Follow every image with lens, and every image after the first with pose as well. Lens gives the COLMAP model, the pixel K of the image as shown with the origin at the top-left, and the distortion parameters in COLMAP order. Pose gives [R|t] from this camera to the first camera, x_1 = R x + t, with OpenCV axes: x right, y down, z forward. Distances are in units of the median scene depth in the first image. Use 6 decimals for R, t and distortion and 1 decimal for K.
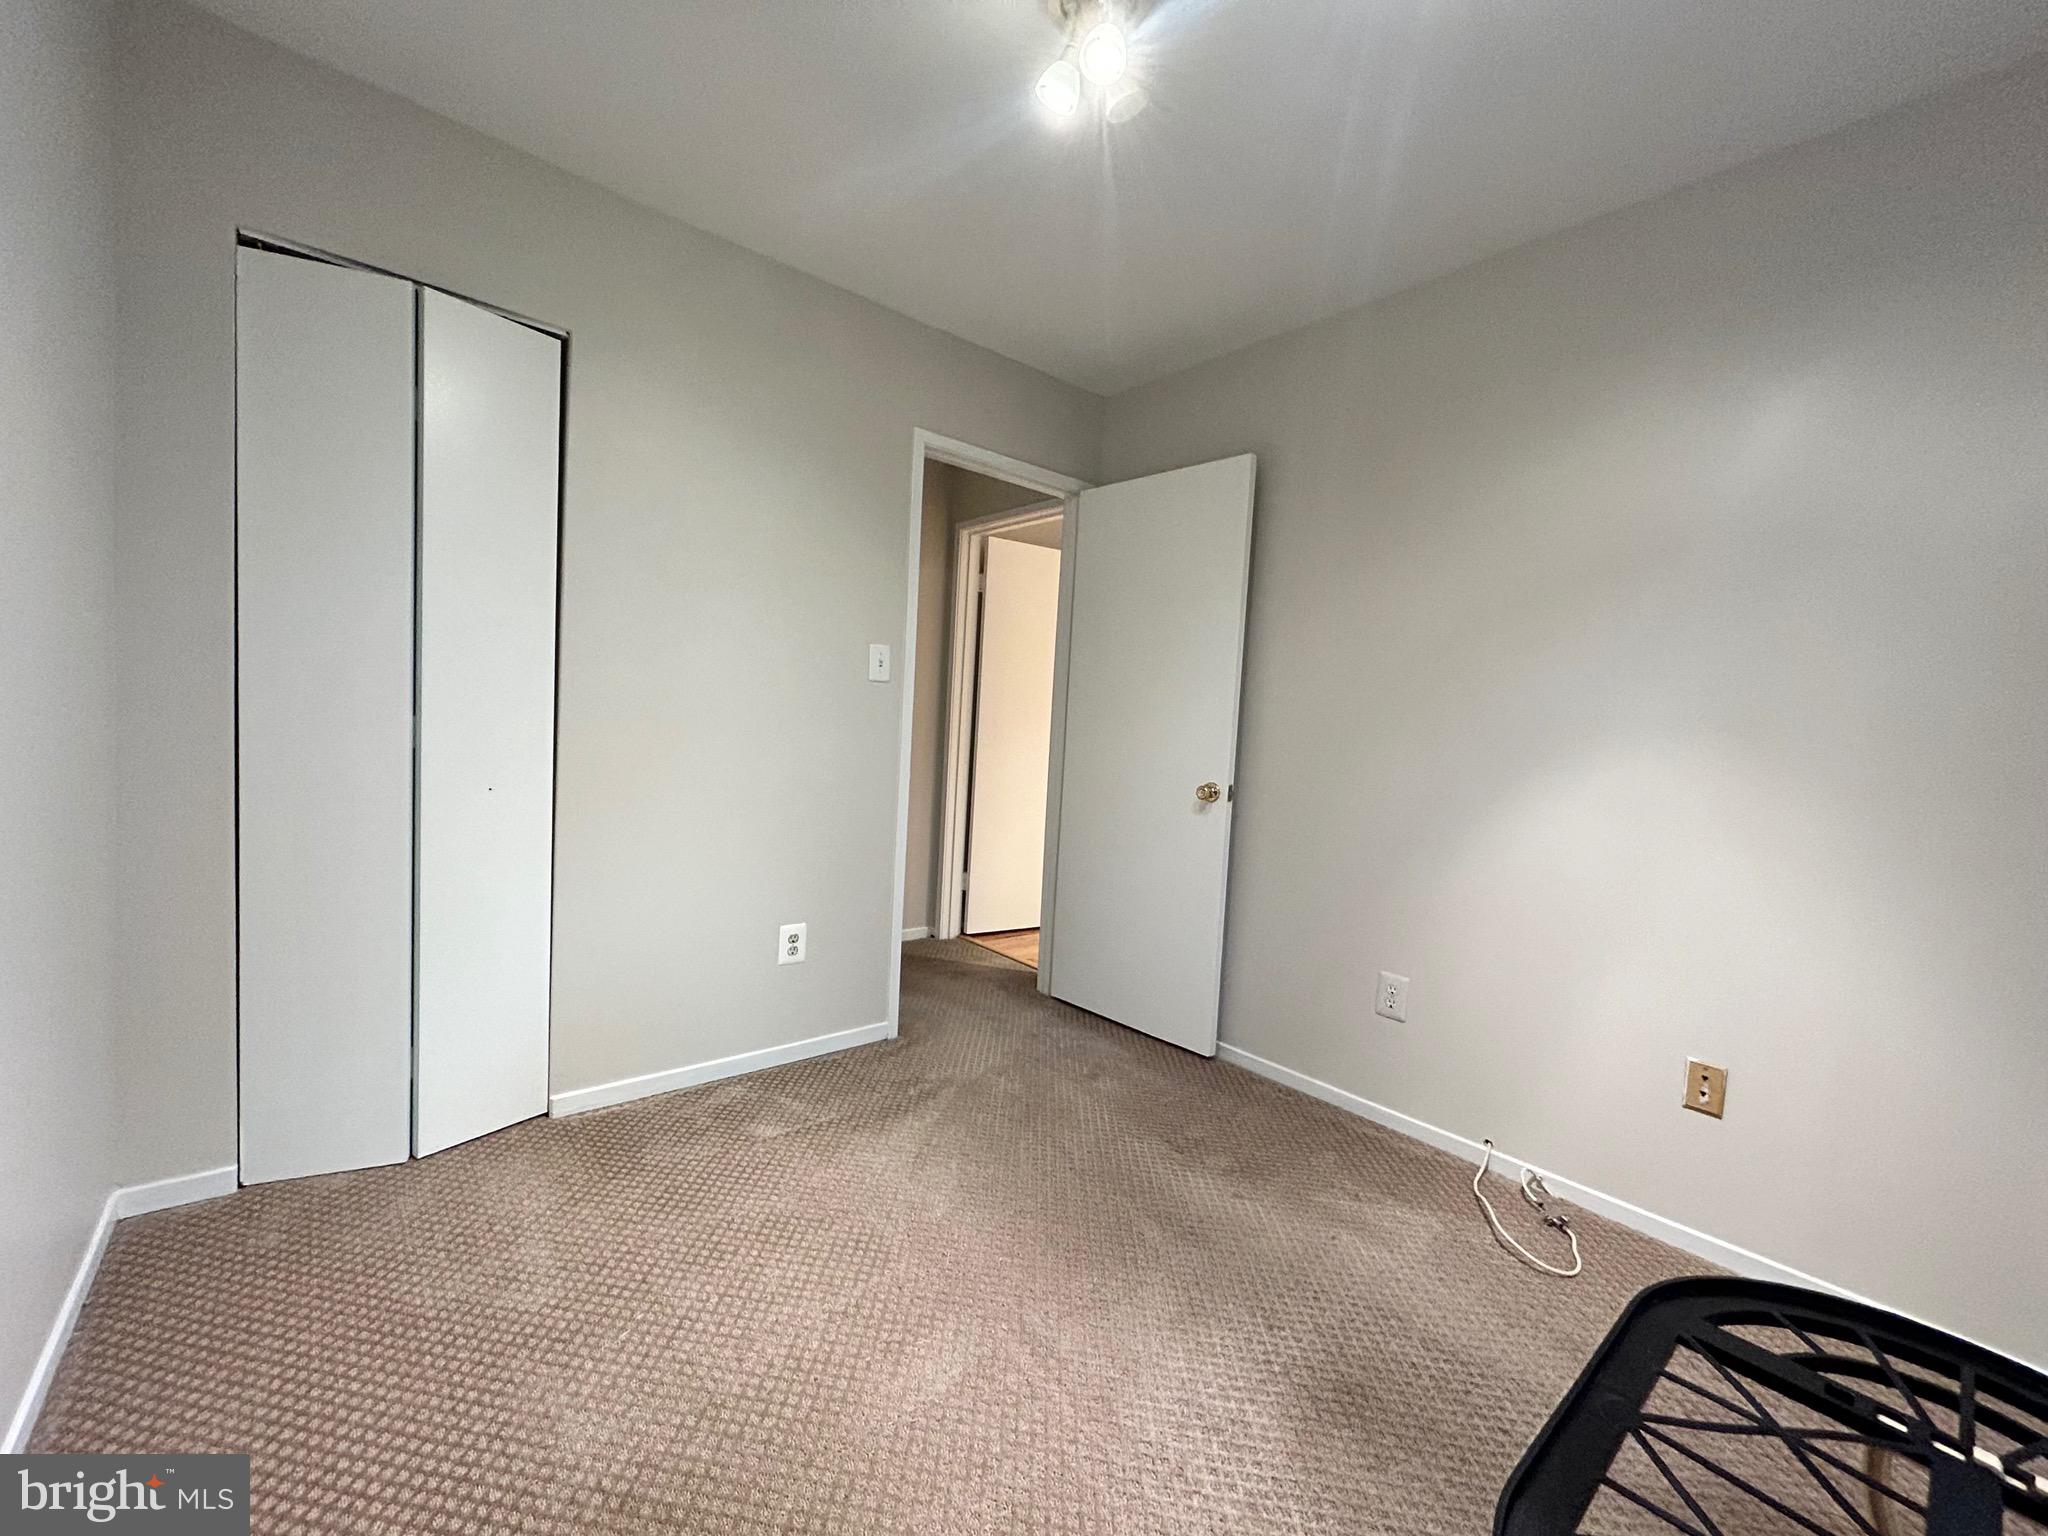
lens RADIAL K [[824.4, 0, 1019.9], [0, 824.4, 764.3], [0, 0, 1]] dist [-0.000398, 0.000436]
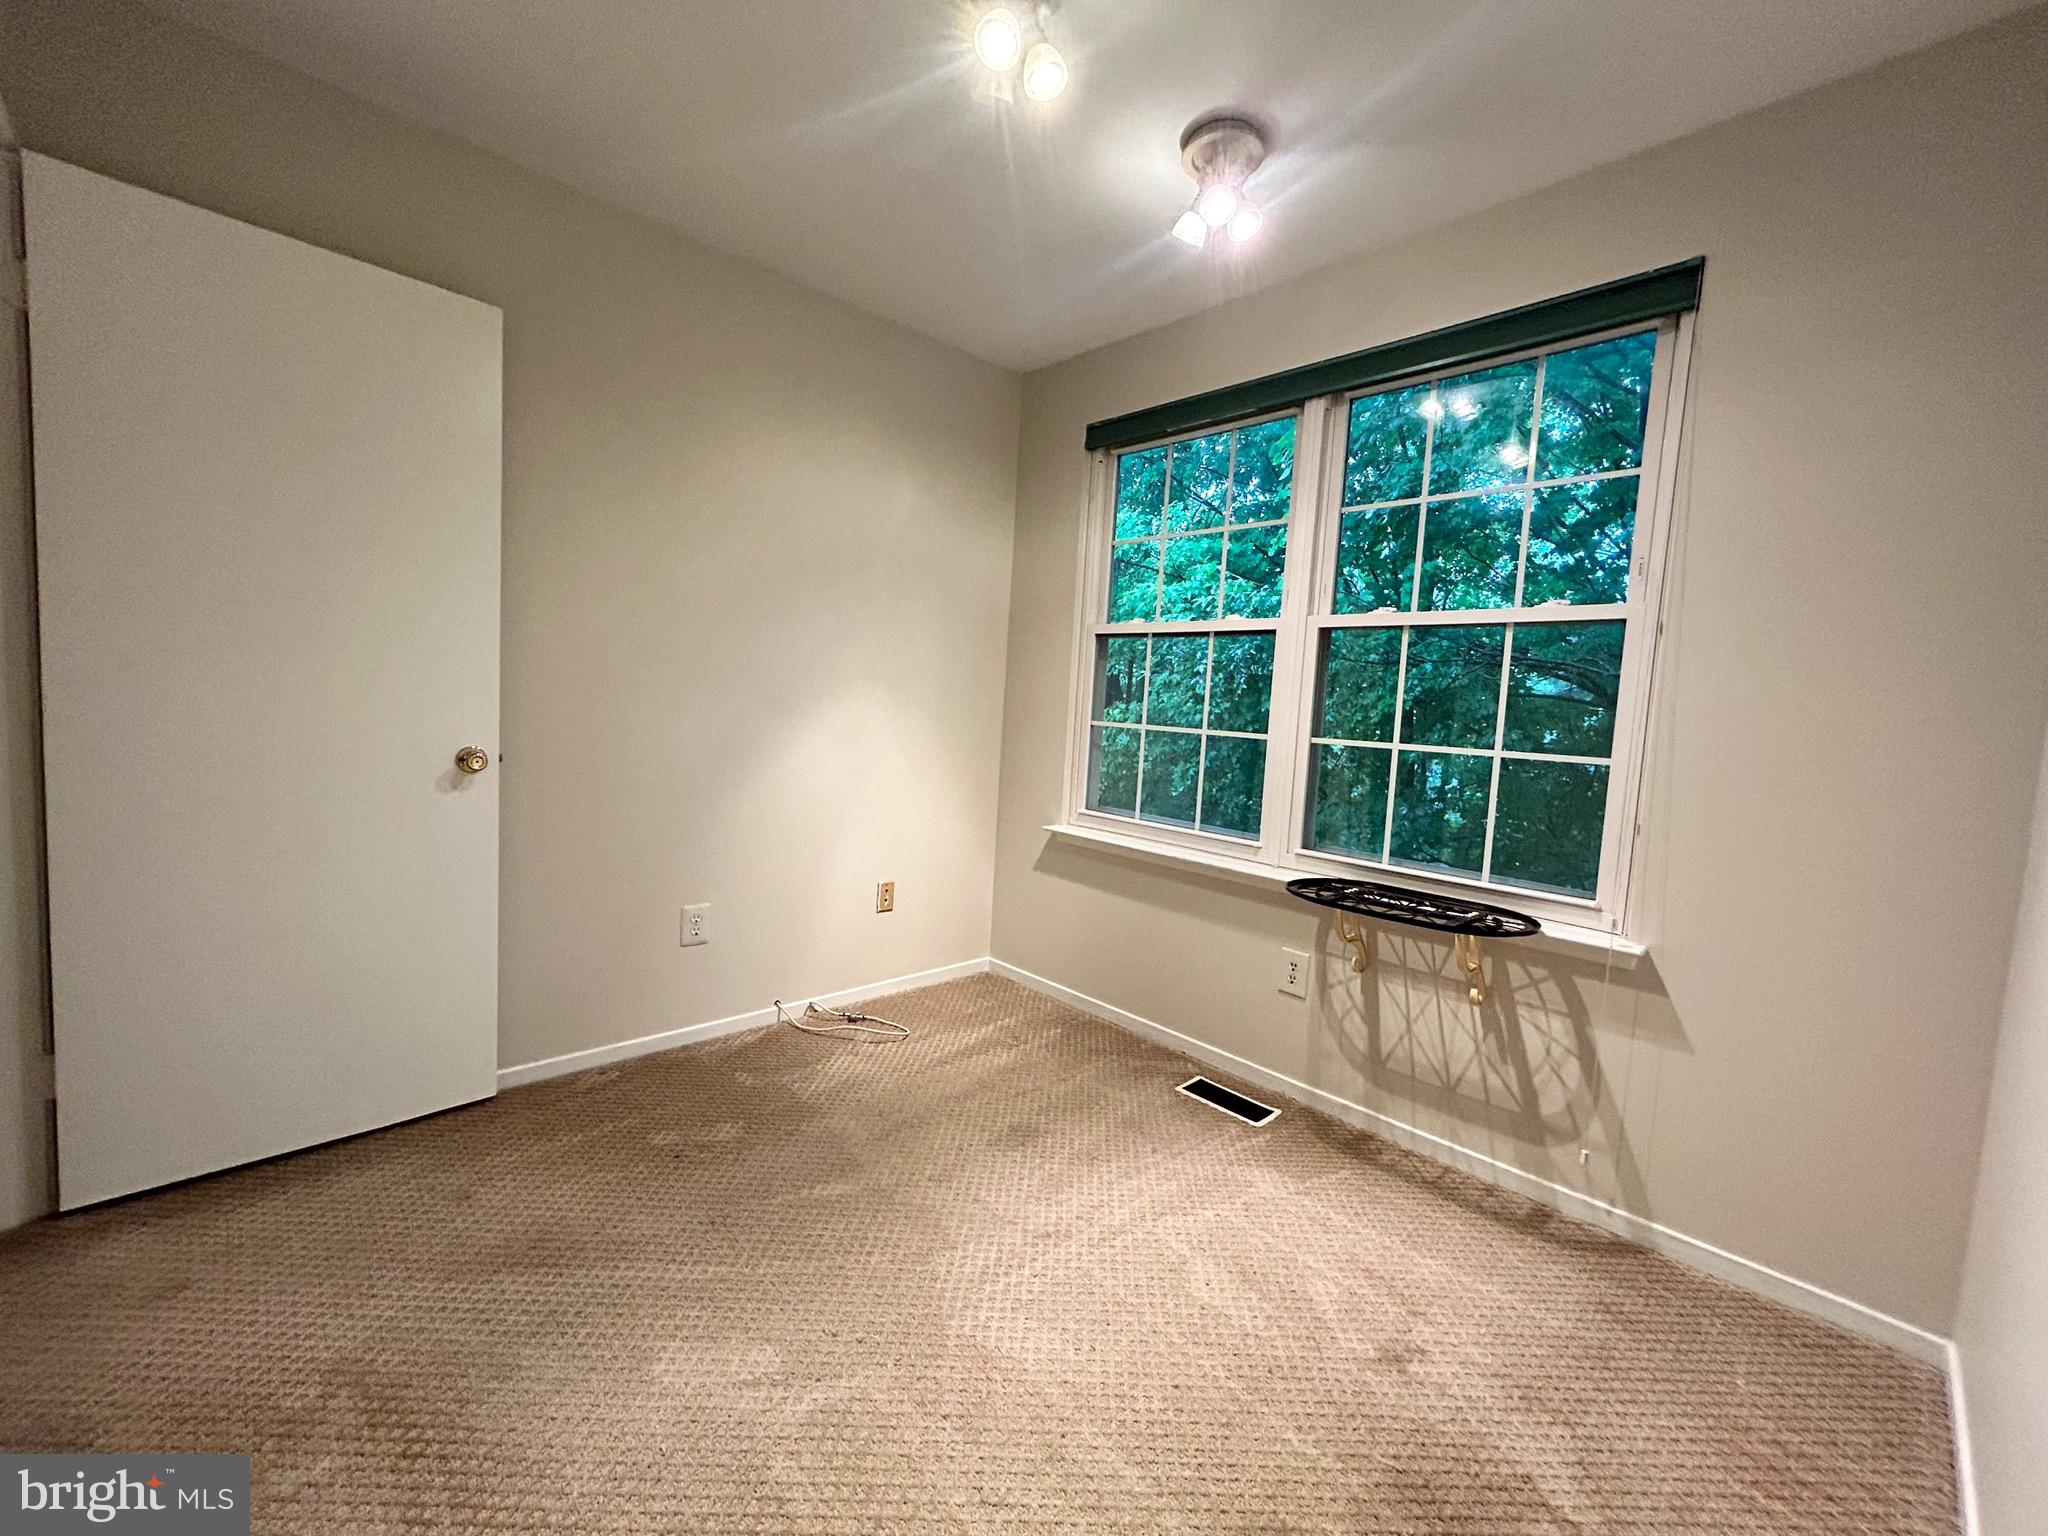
lens RADIAL K [[824.4, 0, 1019.9], [0, 824.4, 764.3], [0, 0, 1]] dist [-0.000398, 0.000436]
pose [[-0.043489, -0.134562, 0.989950, -0.604842], [-0.004808, 0.990905, 0.134481, -0.073823], [-0.999042, 0.001089, -0.043741, 0.617150]]
